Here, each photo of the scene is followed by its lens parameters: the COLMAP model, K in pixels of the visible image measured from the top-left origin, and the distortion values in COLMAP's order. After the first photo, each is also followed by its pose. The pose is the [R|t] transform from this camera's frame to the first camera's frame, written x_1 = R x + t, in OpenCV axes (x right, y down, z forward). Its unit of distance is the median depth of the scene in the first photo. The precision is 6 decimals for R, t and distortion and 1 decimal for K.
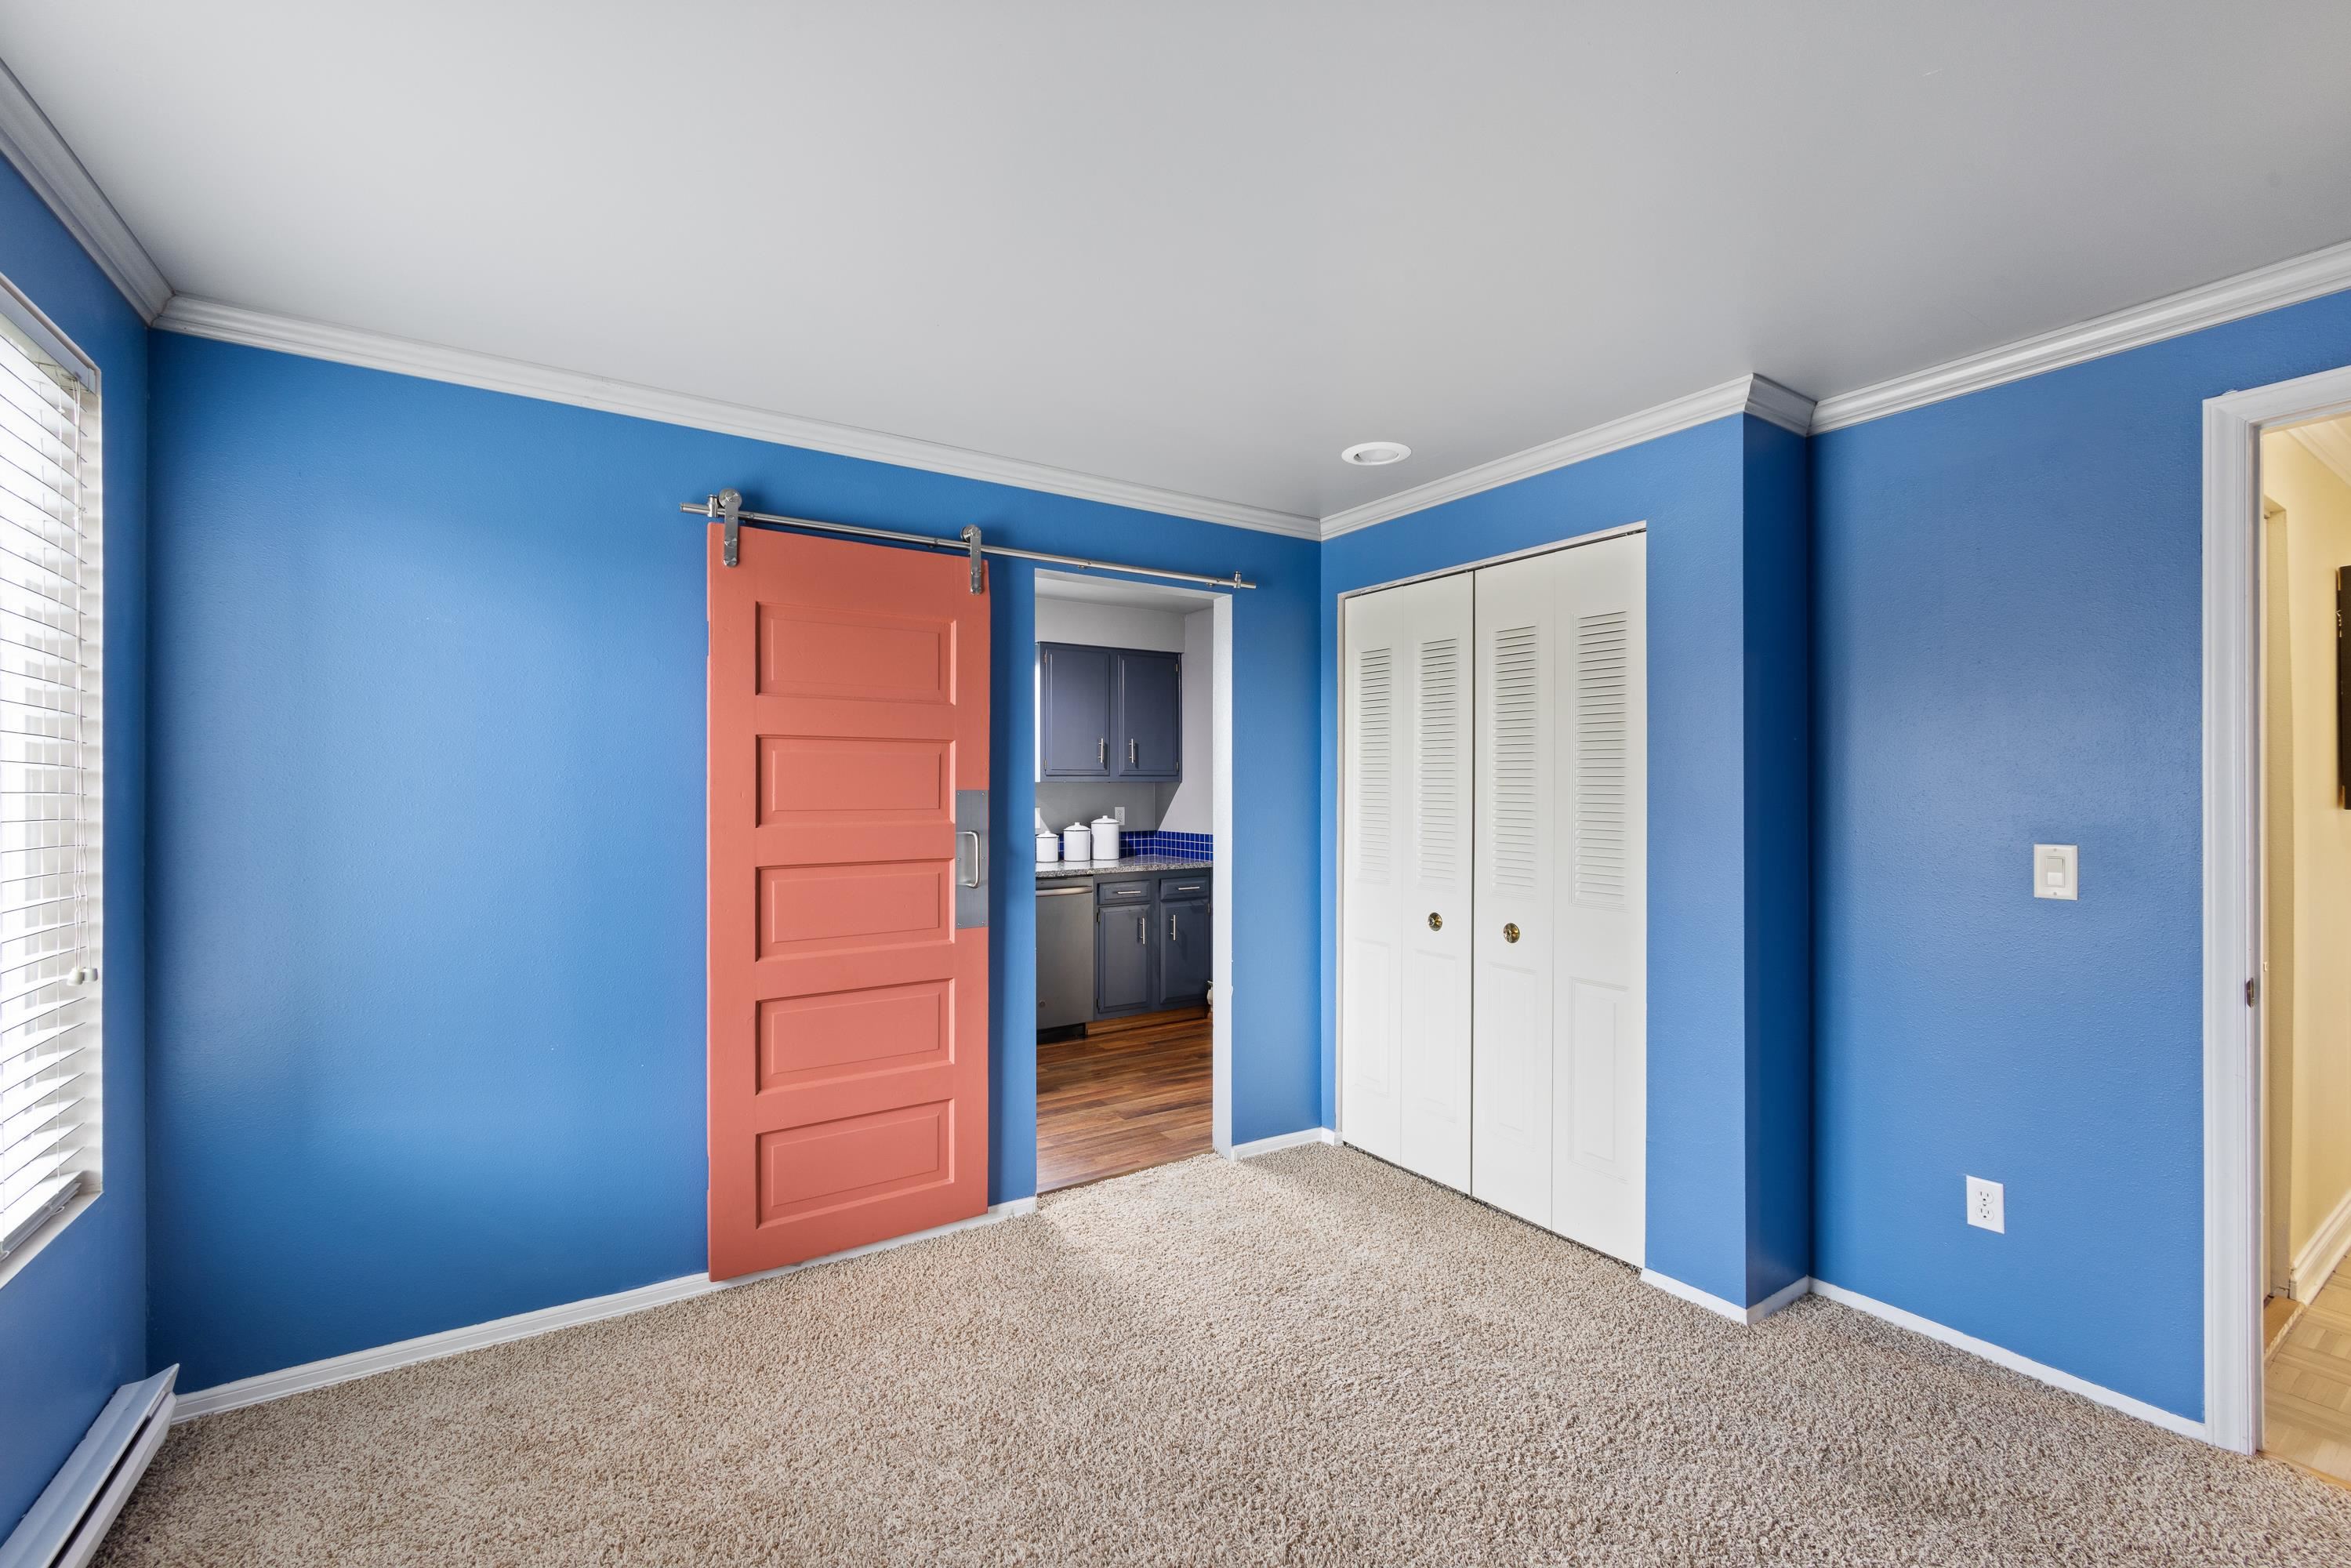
lens RADIAL K [[992.4, 0, 1180.1], [0, 992.4, 780.2], [0, 0, 1]] dist [-0.004229, -0.000679]
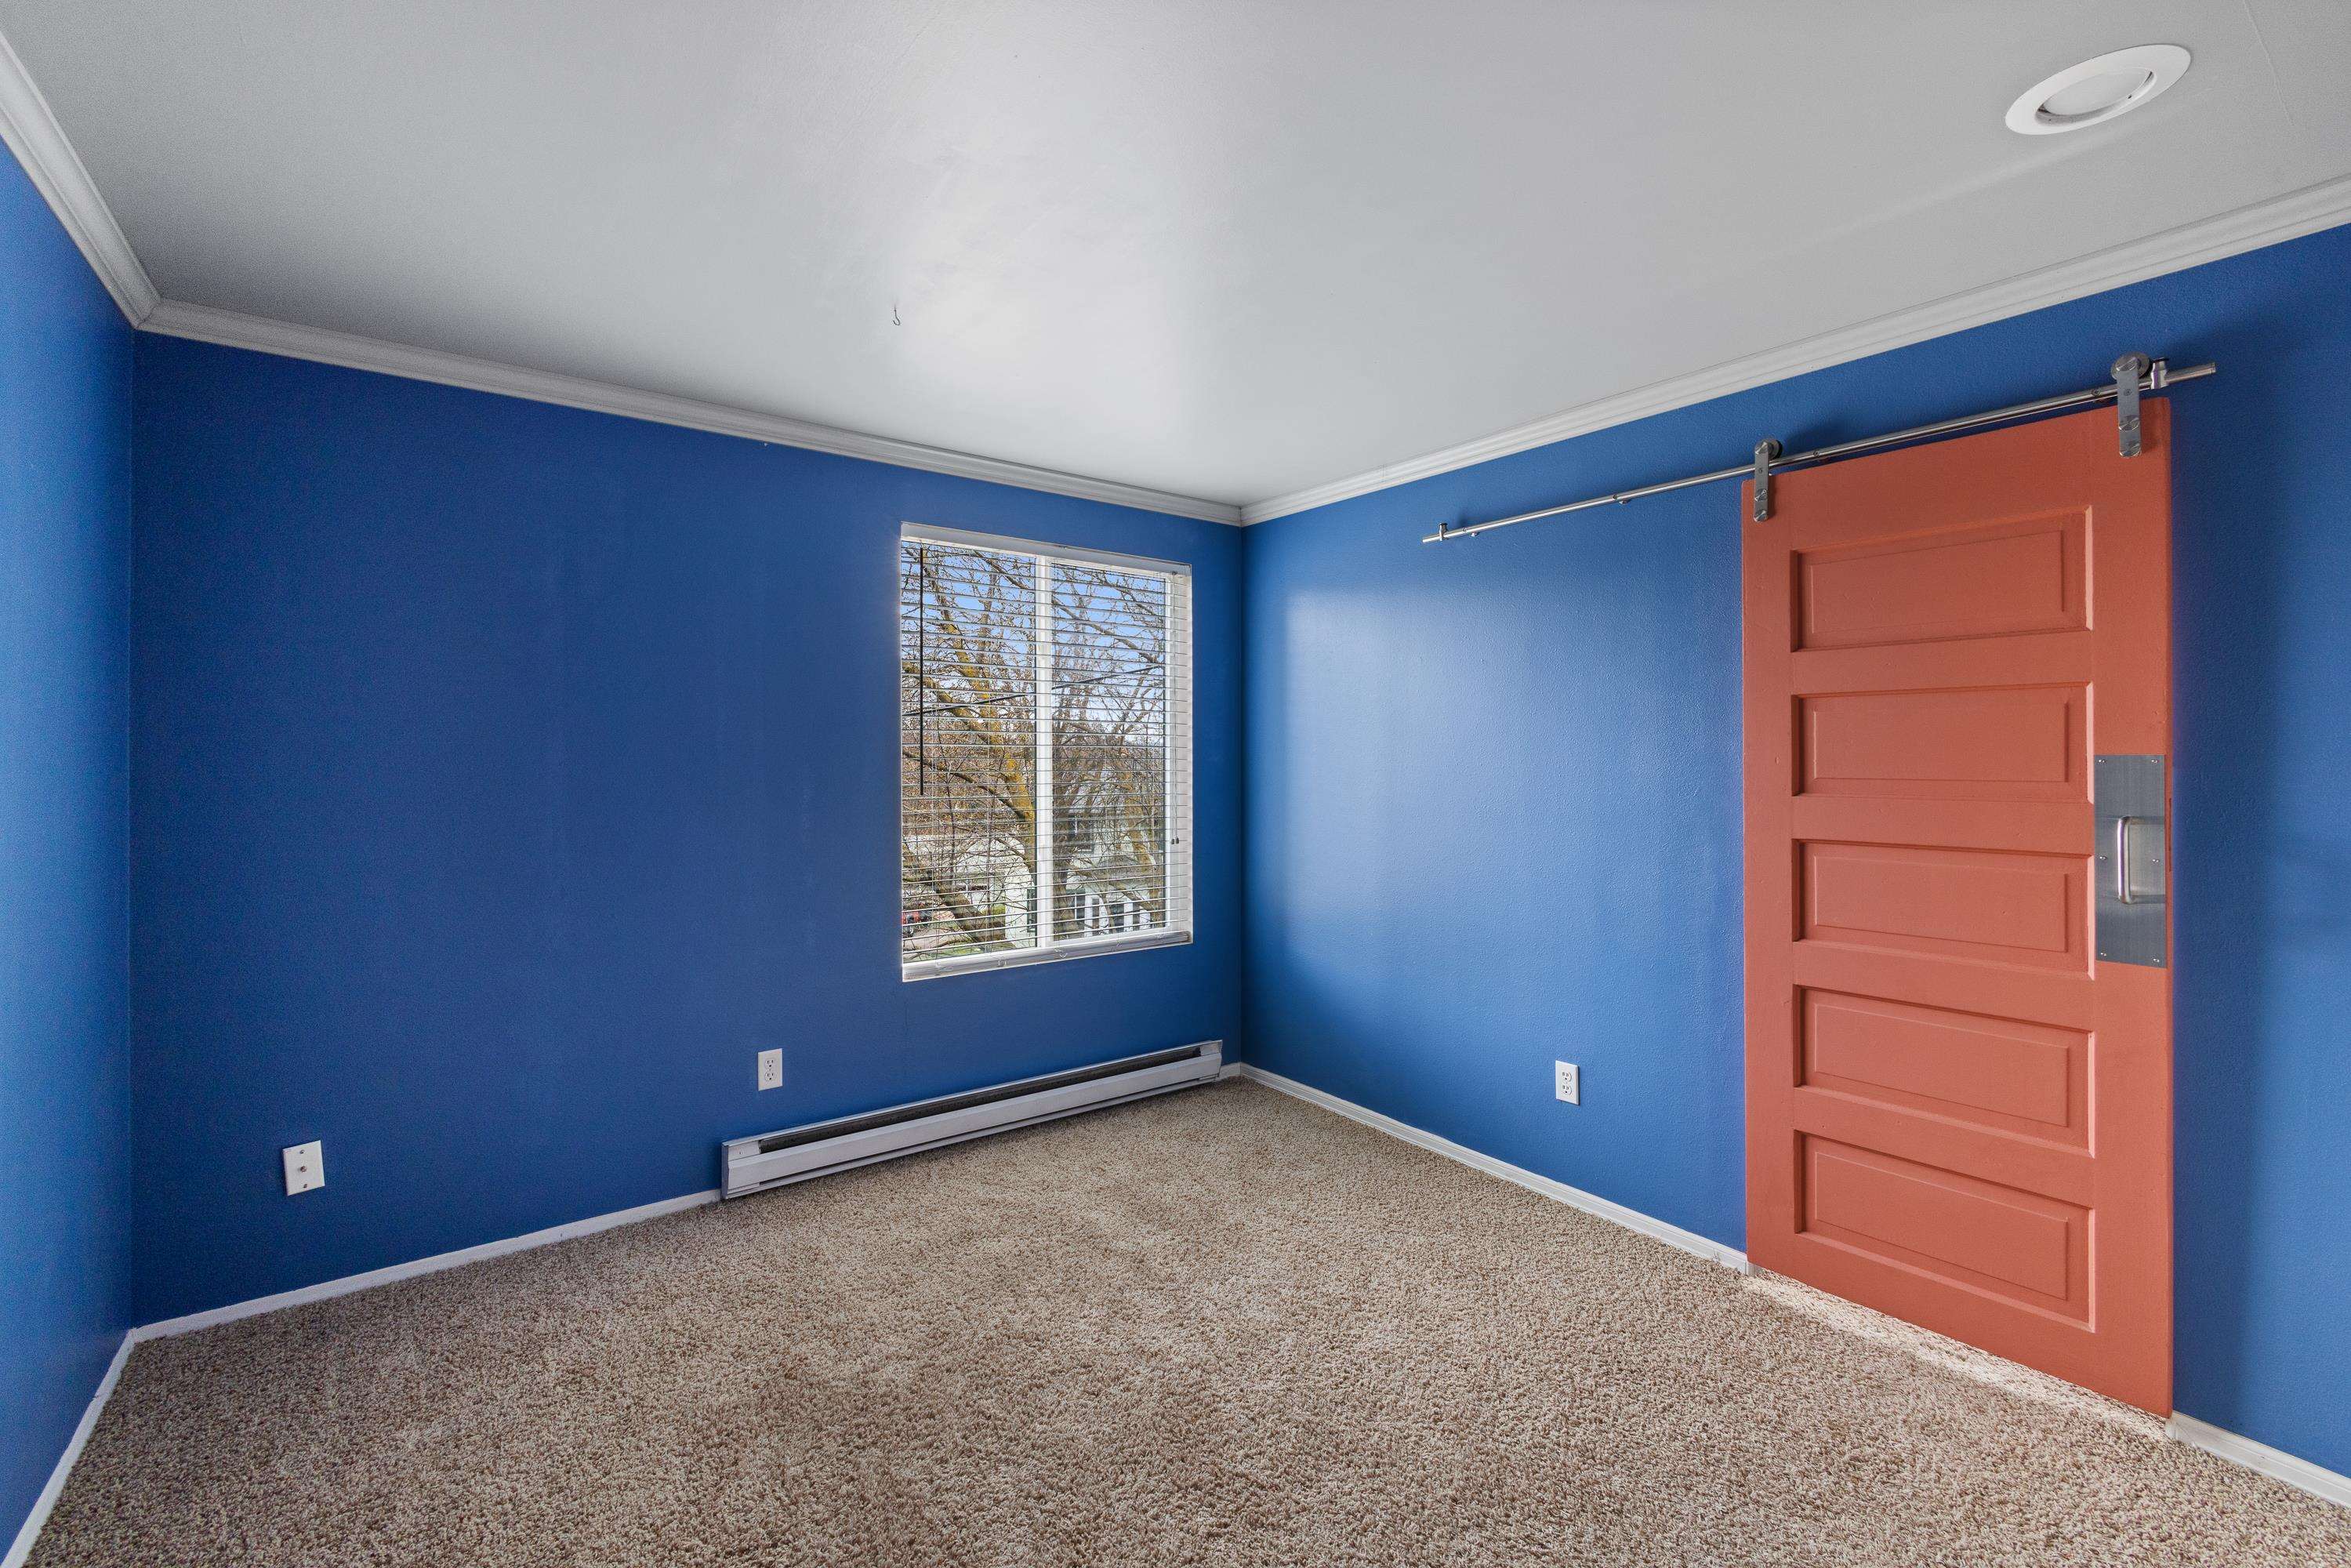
lens RADIAL K [[992.4, 0, 1173.8], [0, 992.4, 769.2], [0, 0, 1]] dist [-0.004229, -0.000679]
pose [[0.067162, -0.003212, -0.997737, 0.444359], [-0.006187, 0.999974, -0.003636, 0.028672], [0.997723, 0.006417, 0.067141, 0.355964]]
